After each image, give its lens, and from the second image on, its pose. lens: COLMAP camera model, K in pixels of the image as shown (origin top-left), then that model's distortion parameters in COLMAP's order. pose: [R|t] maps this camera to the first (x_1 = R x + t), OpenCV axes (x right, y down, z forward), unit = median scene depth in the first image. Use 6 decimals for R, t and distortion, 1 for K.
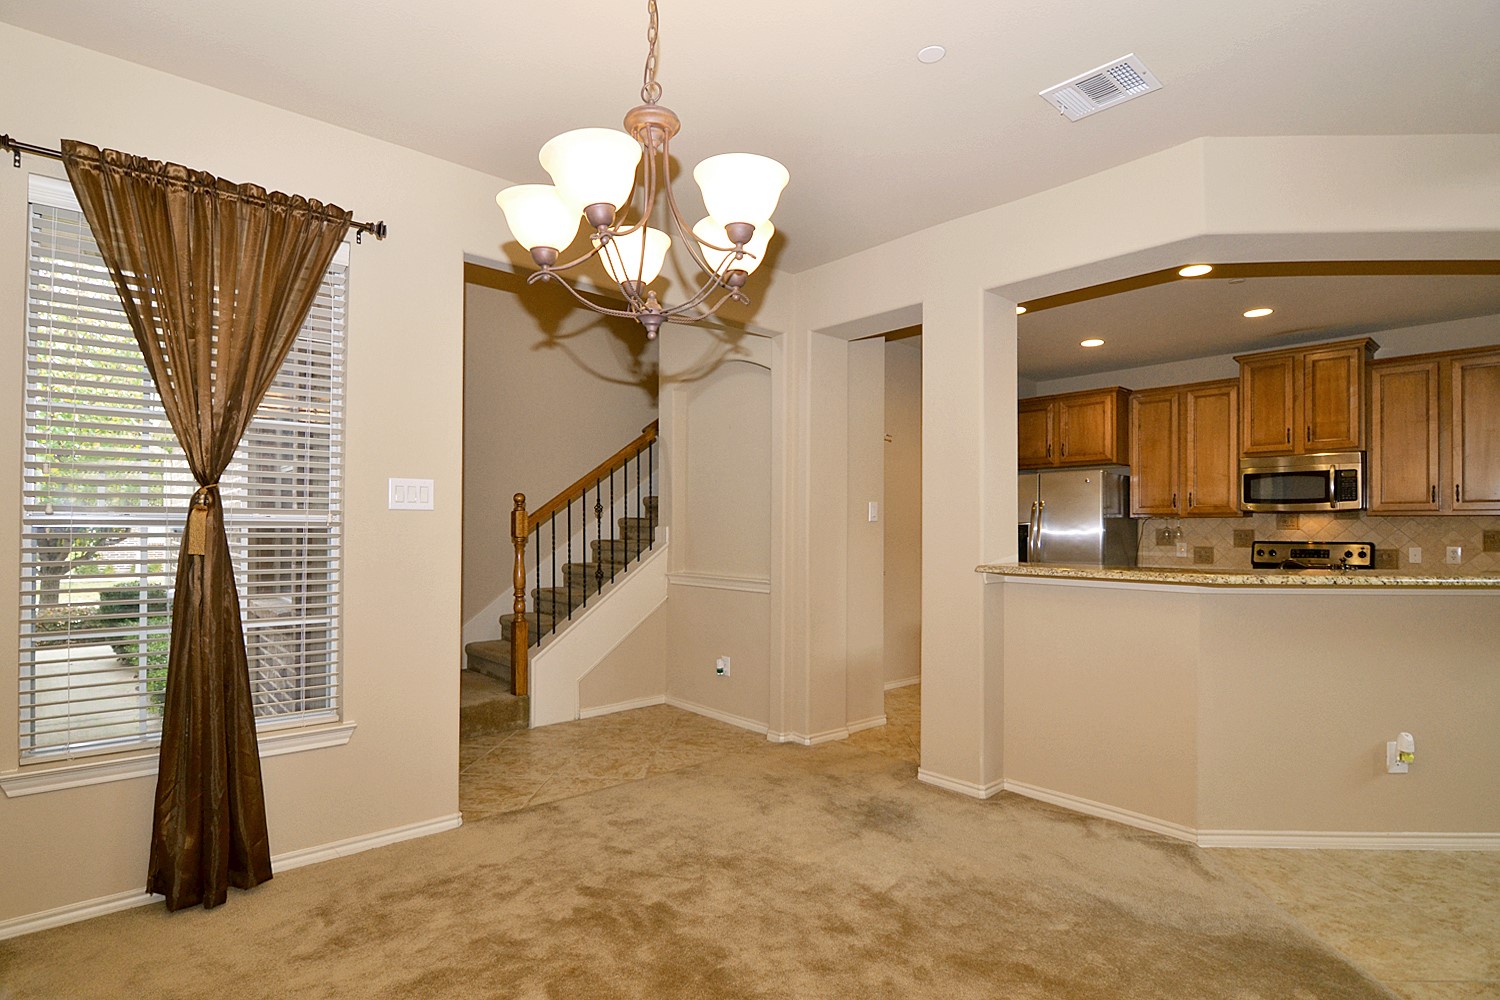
lens RADIAL K [[744.5, 0, 742.3], [0, 744.5, 519.9], [0, 0, 1]] dist [-0.007814, -0.008165]
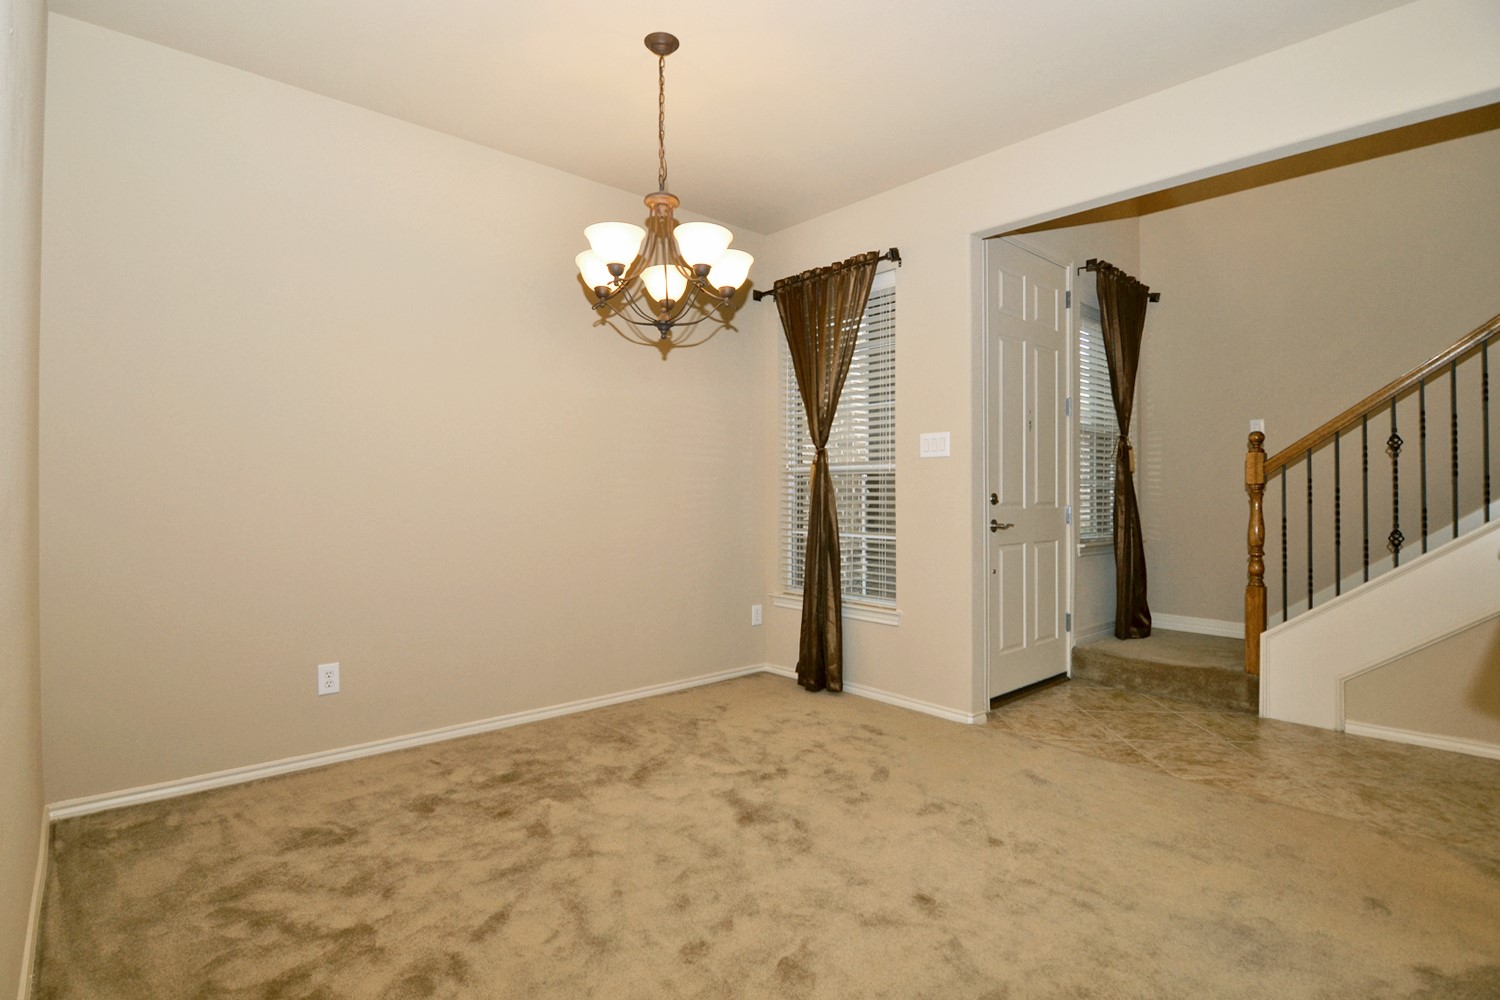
lens RADIAL K [[744.5, 0, 737.0], [0, 744.5, 479.1], [0, 0, 1]] dist [-0.007814, -0.008165]
pose [[0.010827, -0.025541, -0.999615, 0.465947], [0.005743, 0.999659, -0.025479, 0.031404], [0.999925, -0.005465, 0.010970, 0.365688]]
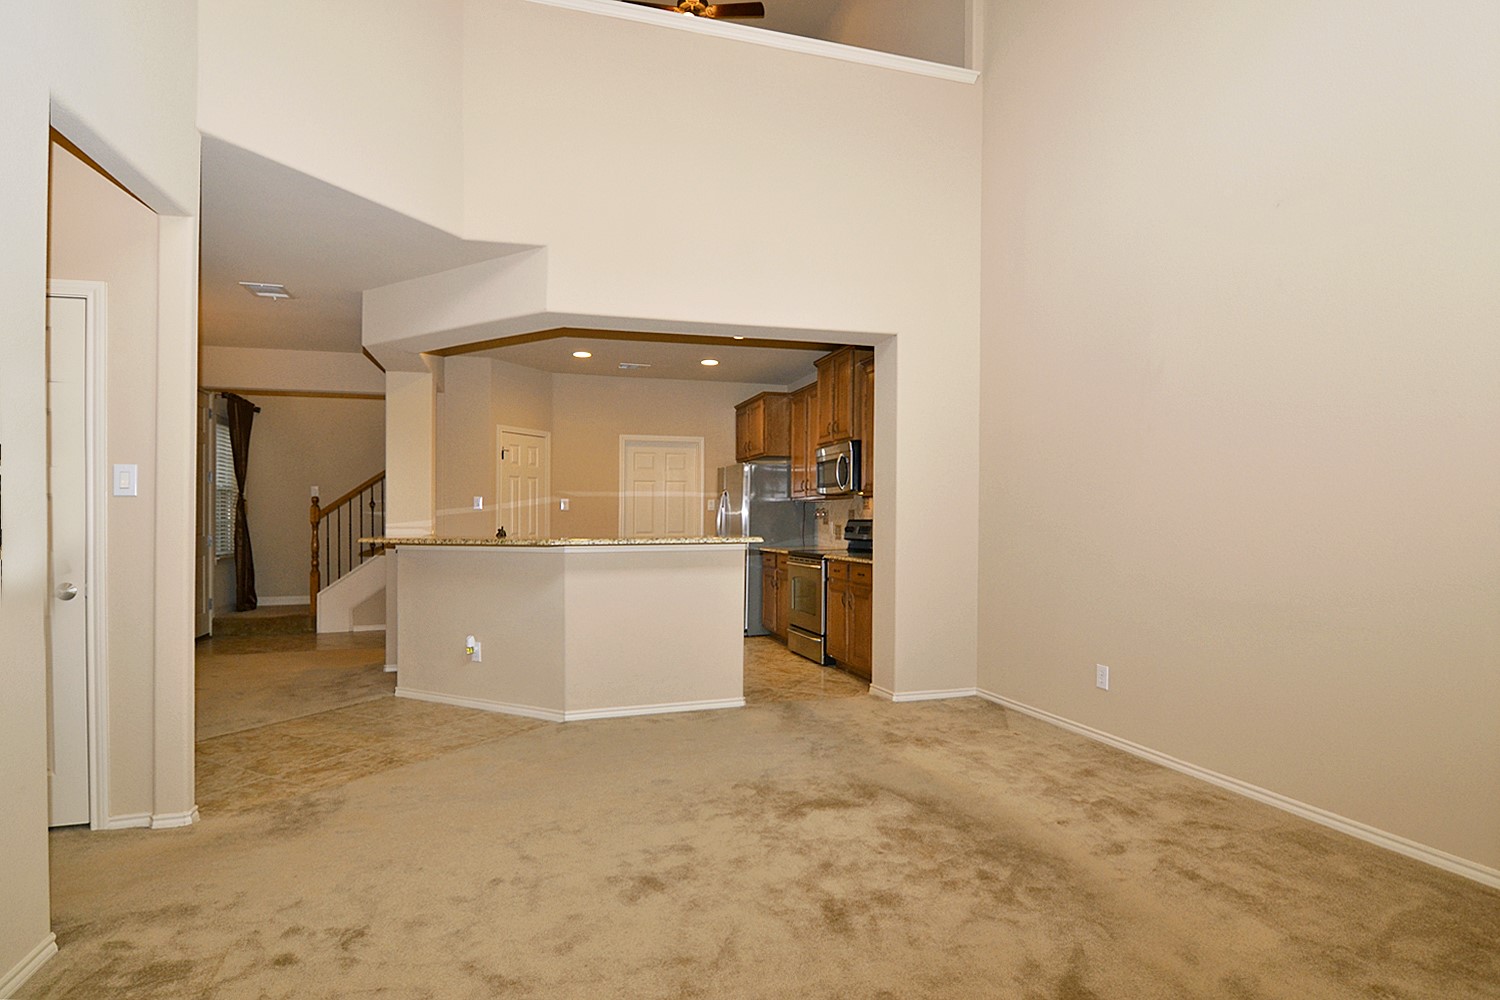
lens RADIAL K [[744.5, 0, 746.0], [0, 744.5, 514.9], [0, 0, 1]] dist [-0.007814, -0.008165]
pose [[0.915070, -0.013853, -0.403058, 1.149845], [0.018226, 0.999809, 0.007016, 0.012172], [0.402884, -0.013767, 0.915147, -0.140158]]
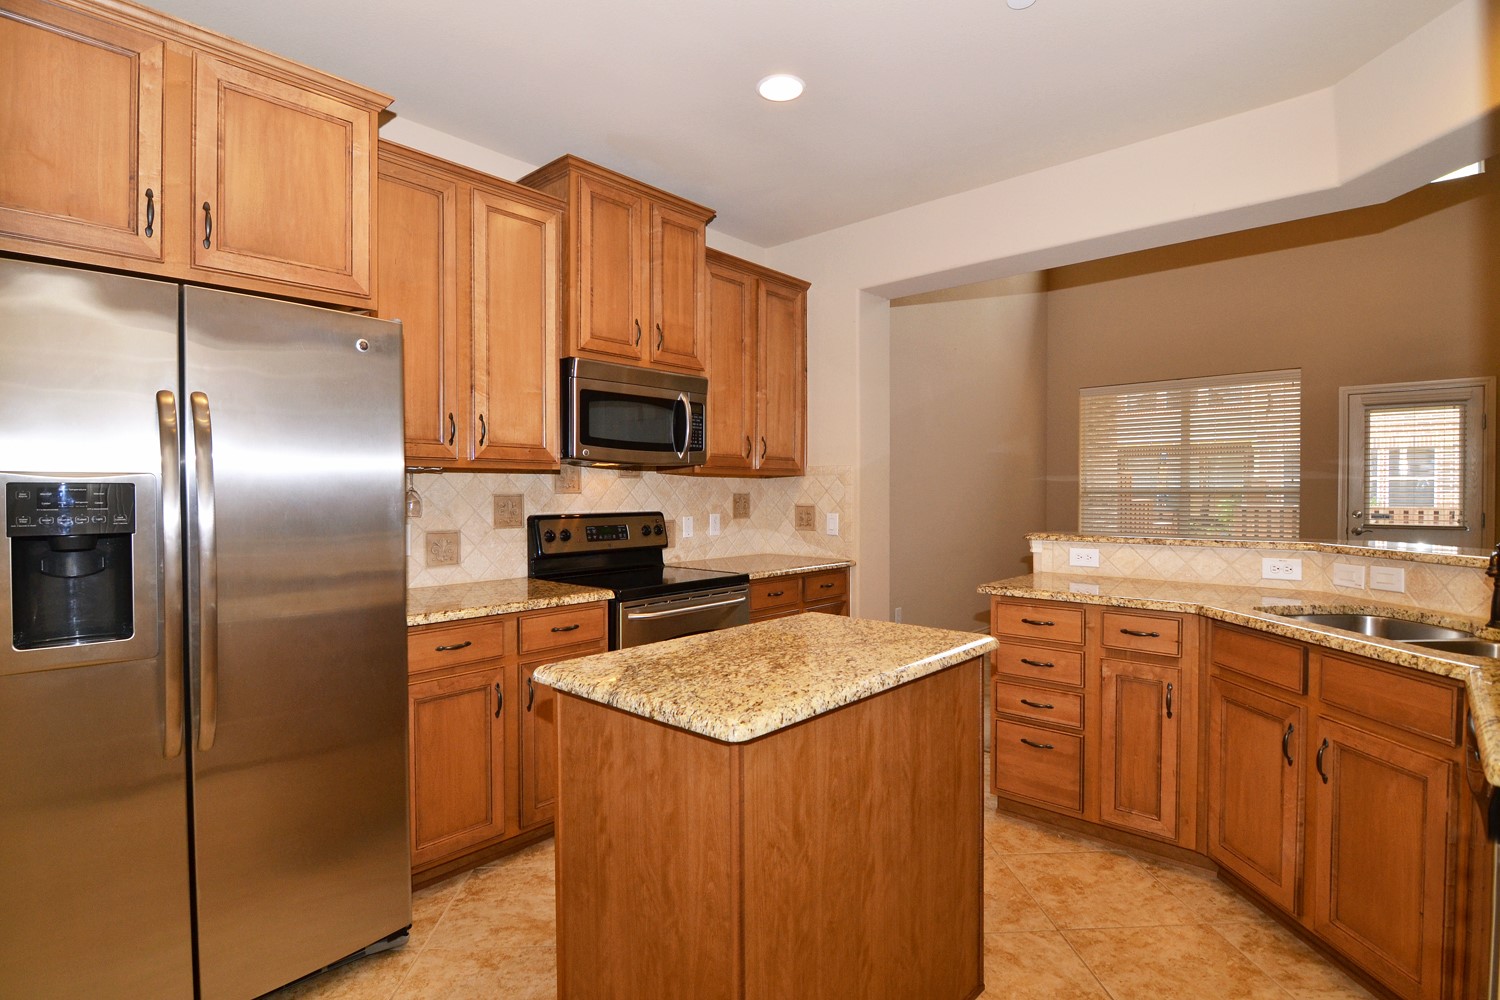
lens RADIAL K [[744.5, 0, 723.2], [0, 744.5, 500.2], [0, 0, 1]] dist [-0.007814, -0.008165]
pose [[-0.097205, -0.016950, 0.995120, 0.155243], [-0.011394, 0.999808, 0.015917, 0.008041], [-0.995199, -0.009792, -0.097380, 1.033805]]
